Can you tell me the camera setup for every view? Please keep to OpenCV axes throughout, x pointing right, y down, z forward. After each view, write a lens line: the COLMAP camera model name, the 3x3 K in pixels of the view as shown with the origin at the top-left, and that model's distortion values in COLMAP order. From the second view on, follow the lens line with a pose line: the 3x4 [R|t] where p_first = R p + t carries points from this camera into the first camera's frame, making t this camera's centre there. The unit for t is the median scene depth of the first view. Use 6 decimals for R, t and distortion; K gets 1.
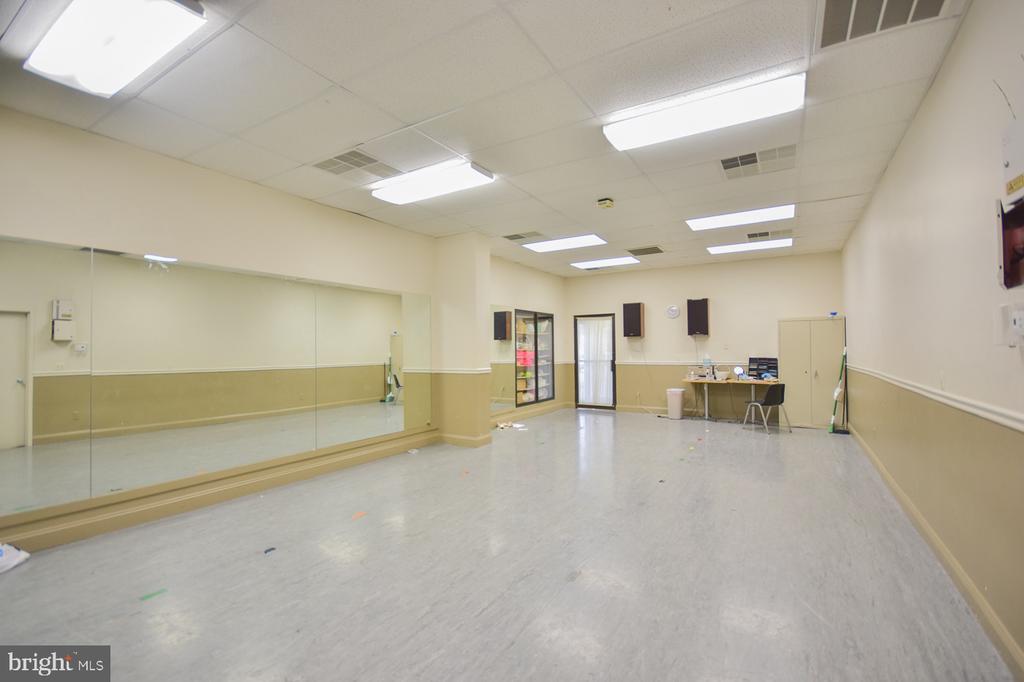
lens RADIAL K [[452.0, 0, 513.6], [0, 452.0, 344.6], [0, 0, 1]] dist [-0.002203, -0.000515]
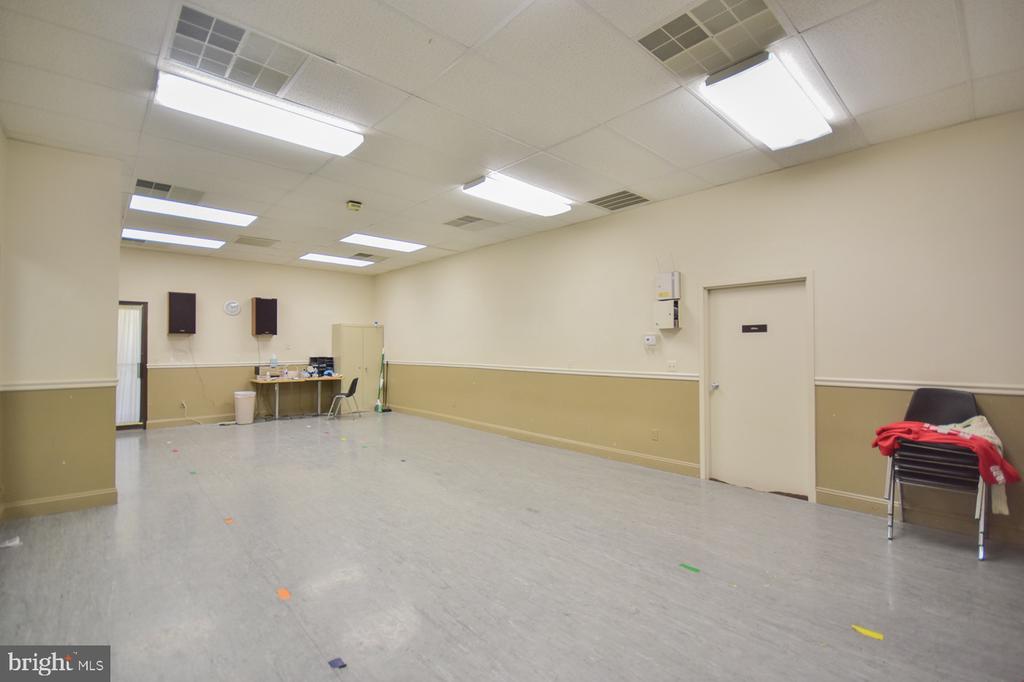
lens RADIAL K [[452.0, 0, 513.6], [0, 452.0, 344.6], [0, 0, 1]] dist [-0.002203, -0.000515]
pose [[0.273681, 0.014757, 0.961707, -0.409547], [-0.011684, 0.999860, -0.012018, 0.005732], [-0.961750, -0.007947, 0.273815, 0.224367]]
